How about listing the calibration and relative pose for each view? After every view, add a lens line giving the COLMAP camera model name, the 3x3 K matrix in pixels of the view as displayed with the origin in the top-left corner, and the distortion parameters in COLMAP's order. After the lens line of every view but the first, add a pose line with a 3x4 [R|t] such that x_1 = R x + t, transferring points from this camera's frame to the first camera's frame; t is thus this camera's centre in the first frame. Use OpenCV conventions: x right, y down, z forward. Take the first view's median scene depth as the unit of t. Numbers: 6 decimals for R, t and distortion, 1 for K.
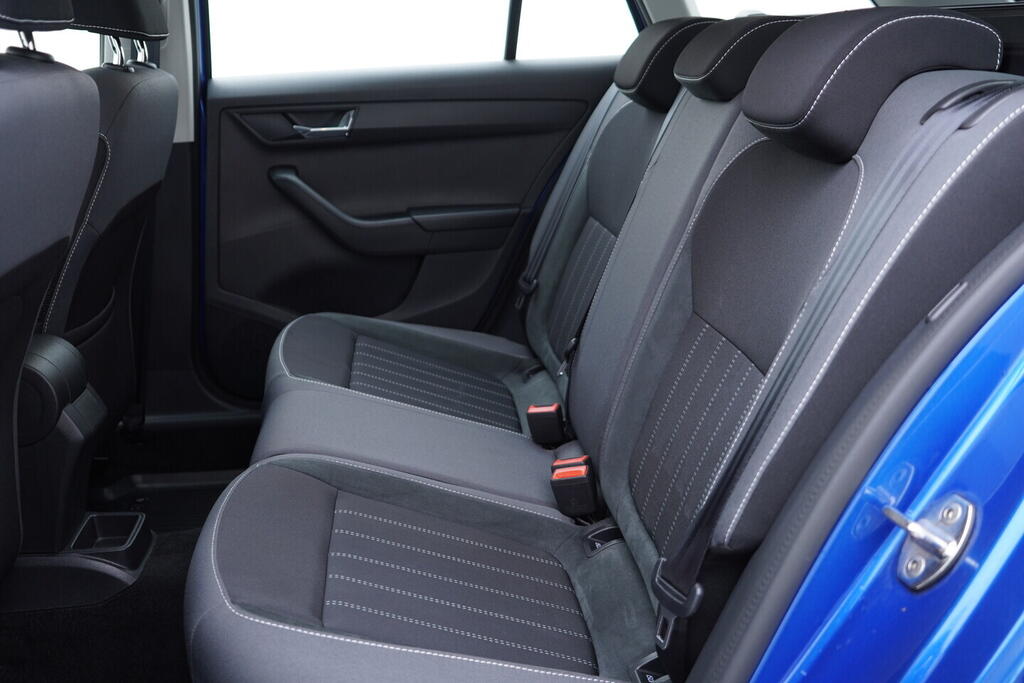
lens RADIAL K [[1079.4, 0, 506.9], [0, 1079.4, 344.5], [0, 0, 1]] dist [0.039300, 0.000000]
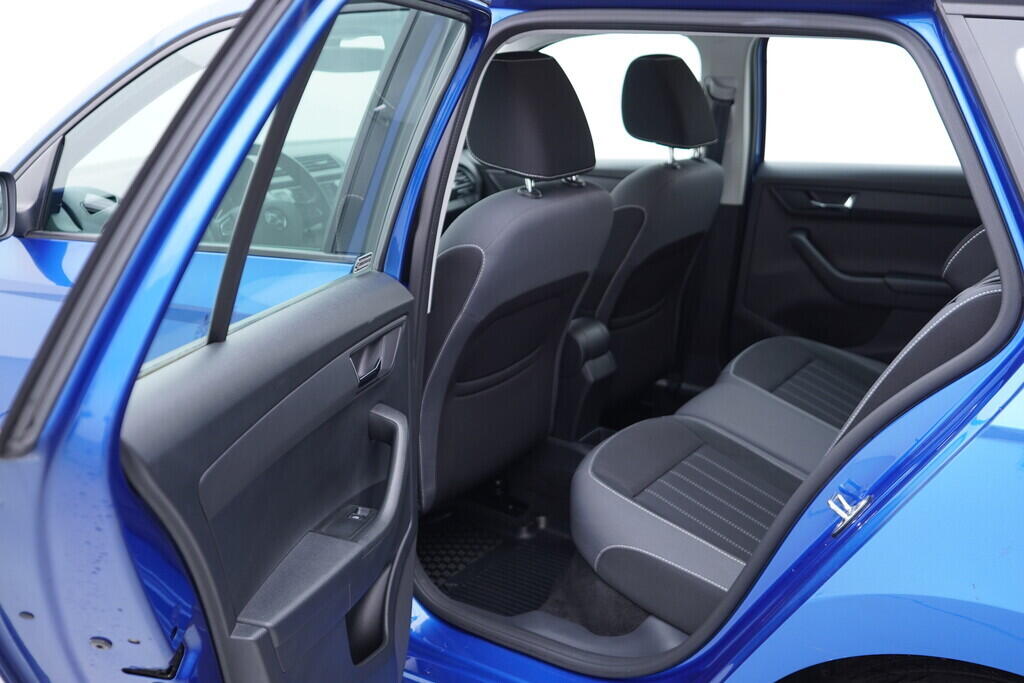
lens RADIAL K [[1079.4, 0, 514.6], [0, 1079.4, 342.8], [0, 0, 1]] dist [0.039300, 0.000000]
pose [[0.775883, 0.193817, -0.600367, 0.387724], [-0.192311, 0.979008, 0.067521, -0.047012], [0.600851, 0.063069, 0.796869, -0.329690]]
